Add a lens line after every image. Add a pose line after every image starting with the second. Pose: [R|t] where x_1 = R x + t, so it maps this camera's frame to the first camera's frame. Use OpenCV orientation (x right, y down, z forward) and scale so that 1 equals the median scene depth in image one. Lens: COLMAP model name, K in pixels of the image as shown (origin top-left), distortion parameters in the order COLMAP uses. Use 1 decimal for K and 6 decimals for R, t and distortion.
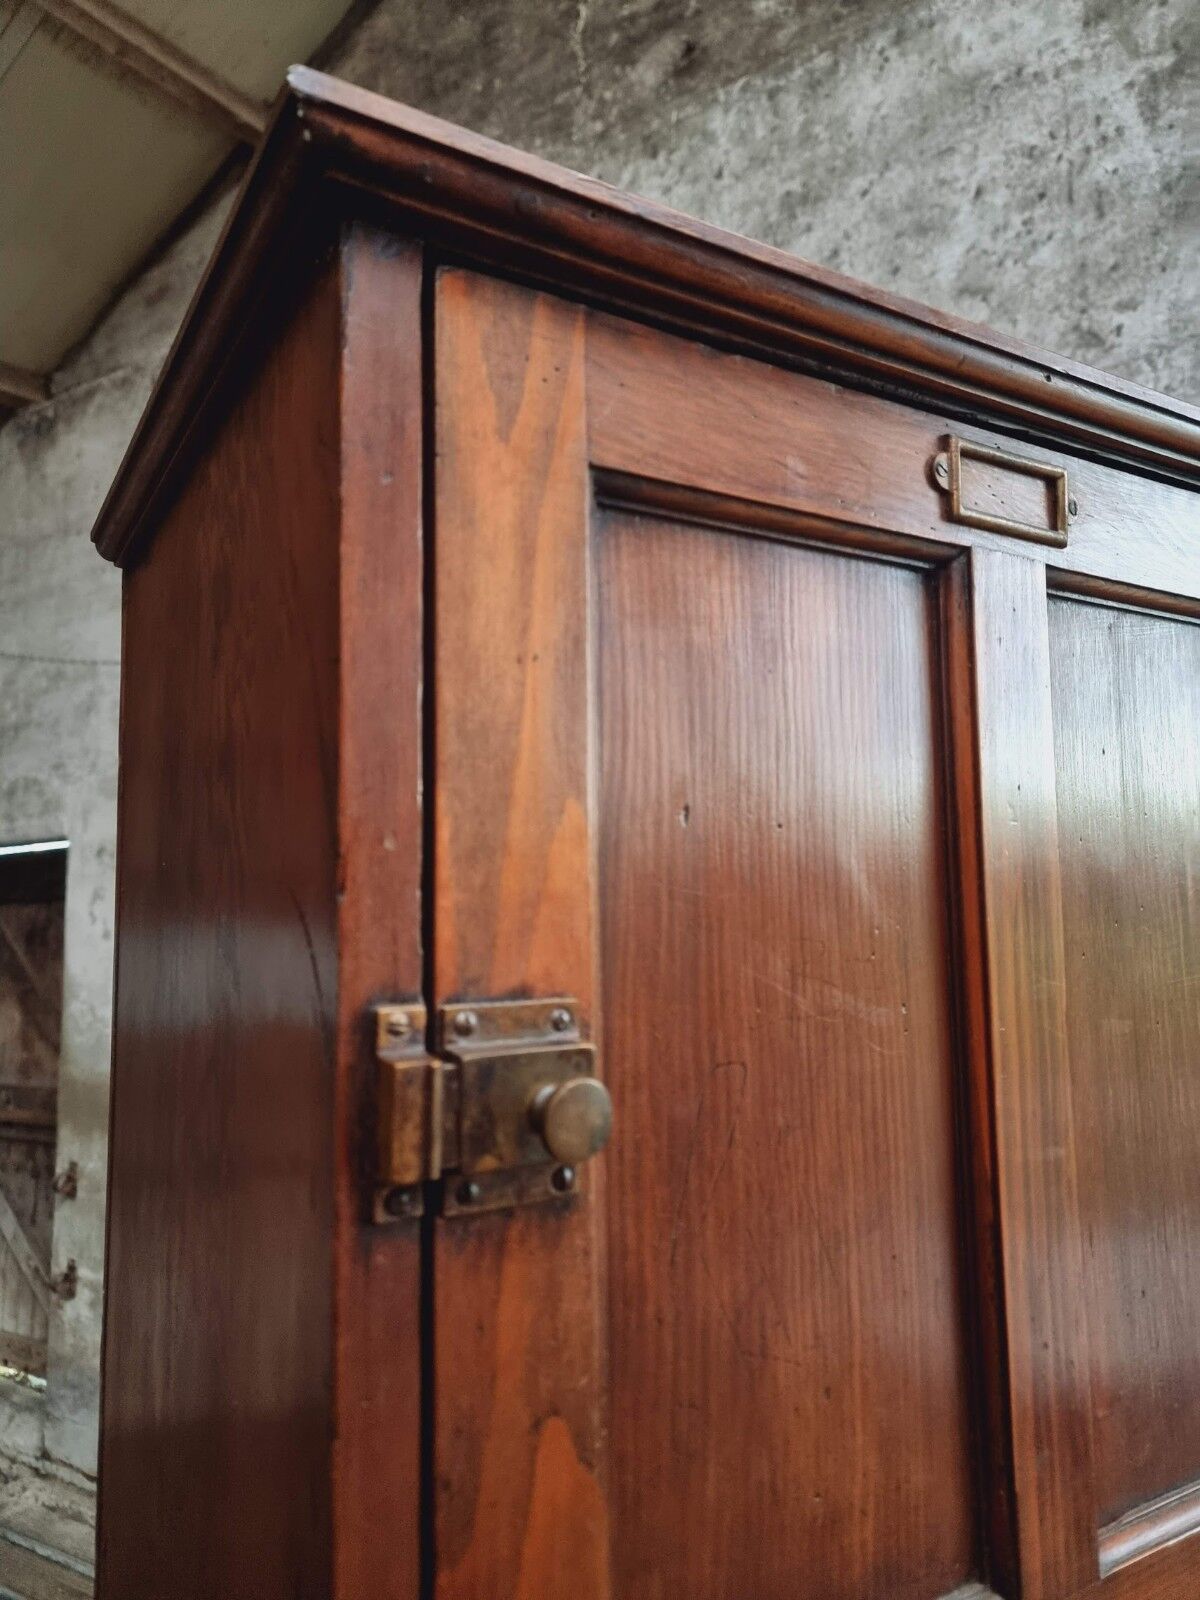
lens RADIAL K [[1112.8, 0, 599.7], [0, 1112.8, 793.4], [0, 0, 1]] dist [0.076754, -0.071071]
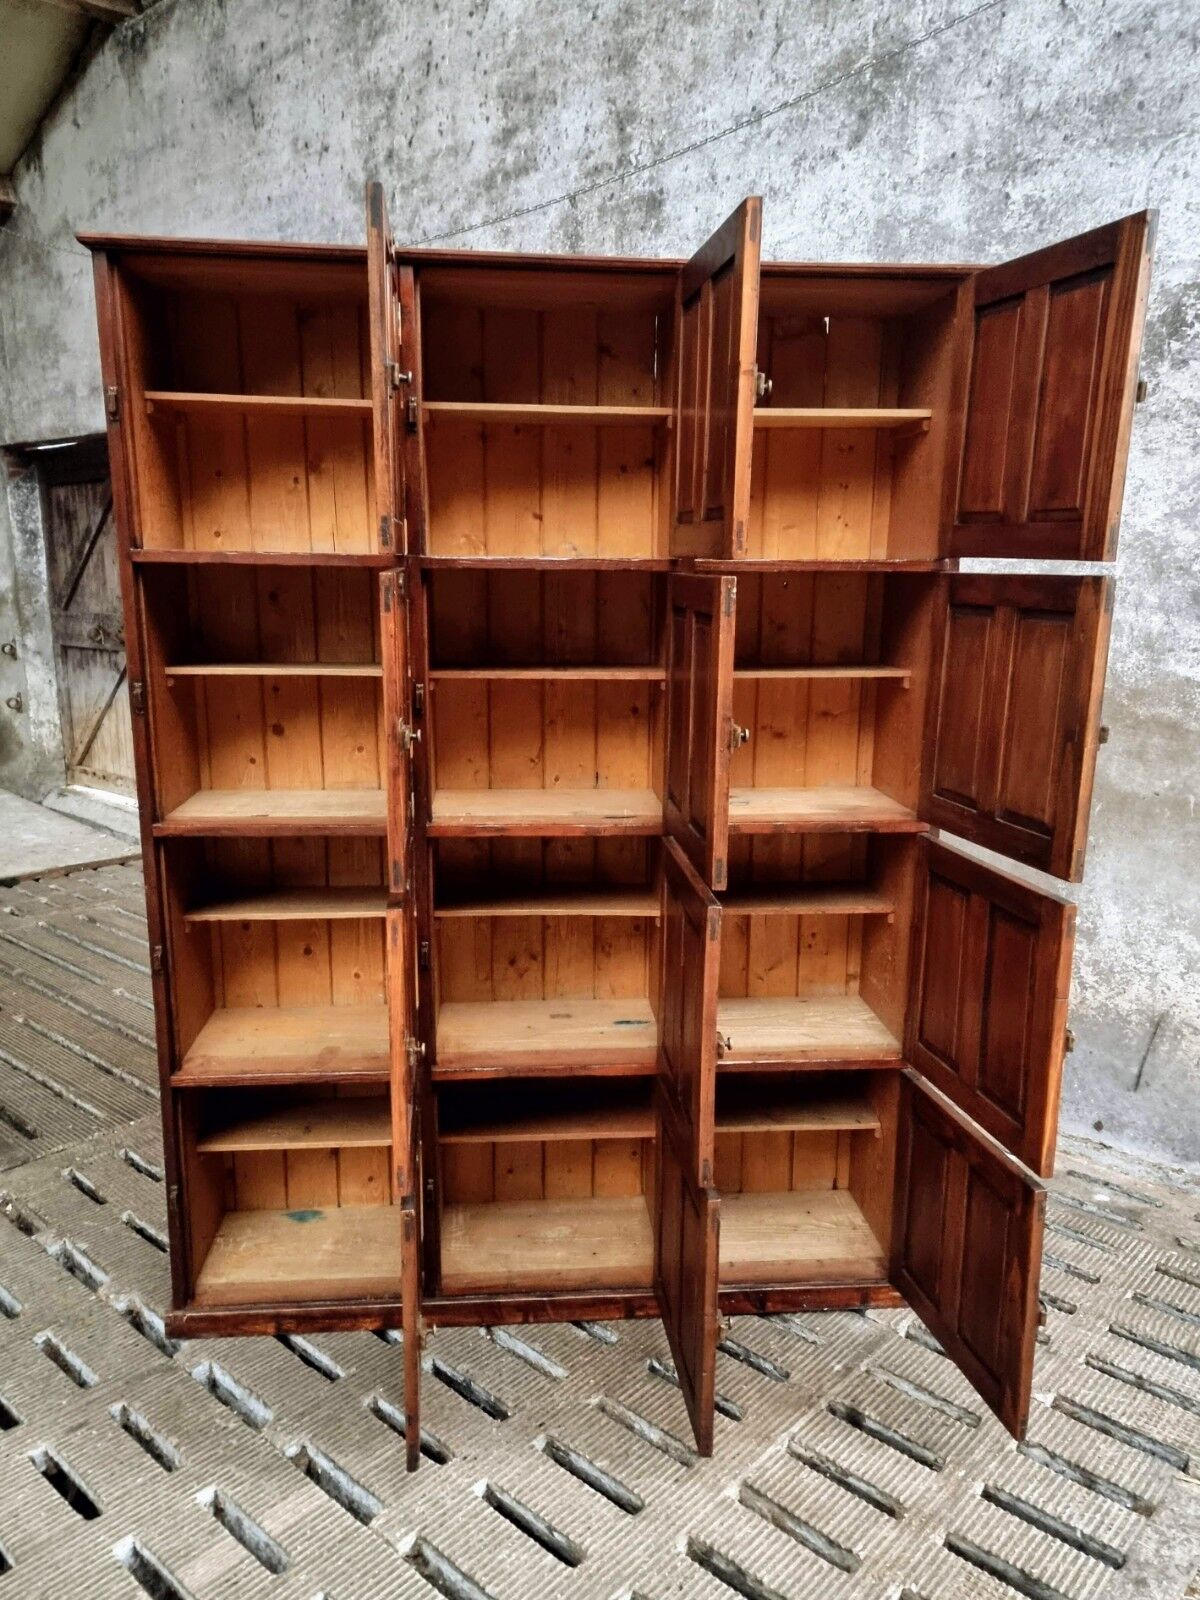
lens RADIAL K [[1175.0, 0, 600.1], [0, 1175.0, 810.9], [0, 0, 1]] dist [0.080049, -0.076263]
pose [[0.986797, 0.056170, -0.151909, 0.357546], [-0.006090, 0.950139, 0.311769, 0.060371], [0.161847, -0.306727, 0.937936, -0.538620]]
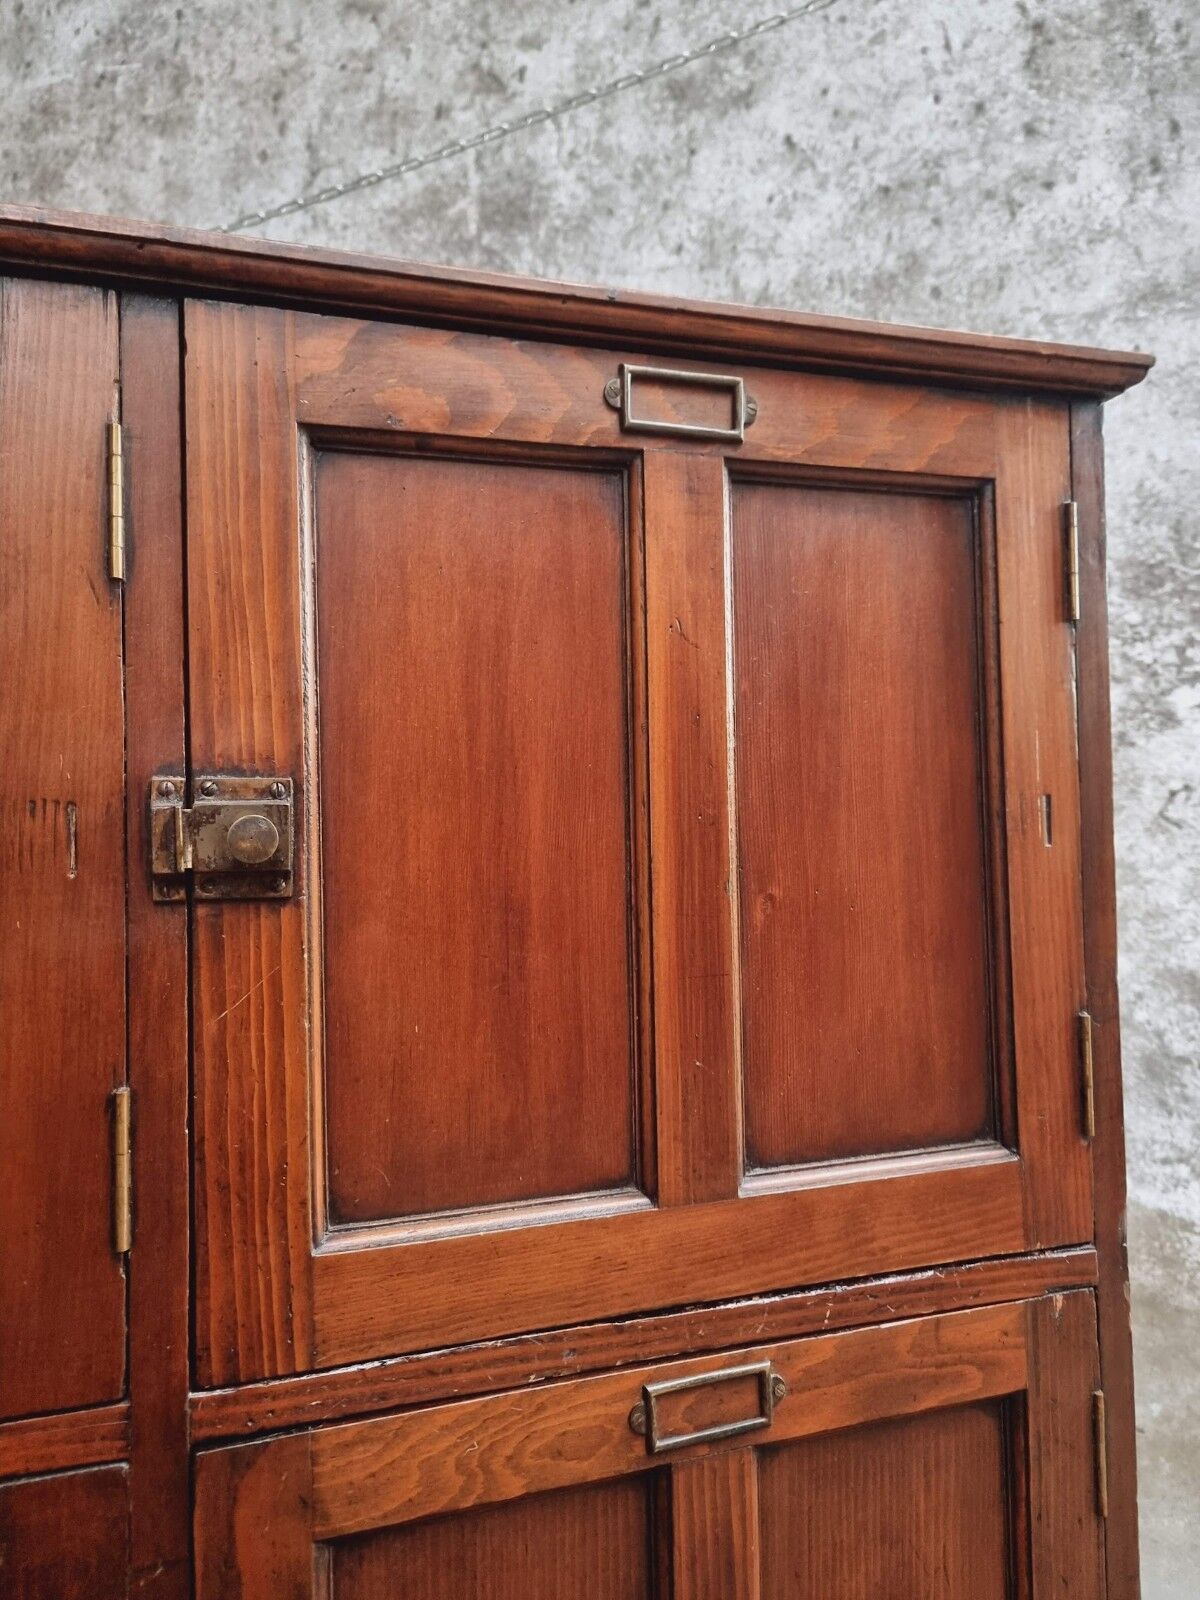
lens RADIAL K [[1016.9, 0, 627.7], [0, 1016.9, 797.2], [0, 0, 1]] dist [0.047562, -0.039478]
pose [[0.953326, -0.000362, 0.301942, 0.293917], [-0.019549, 0.997827, 0.062919, 0.042281], [-0.301308, -0.065885, 0.951248, 0.249904]]
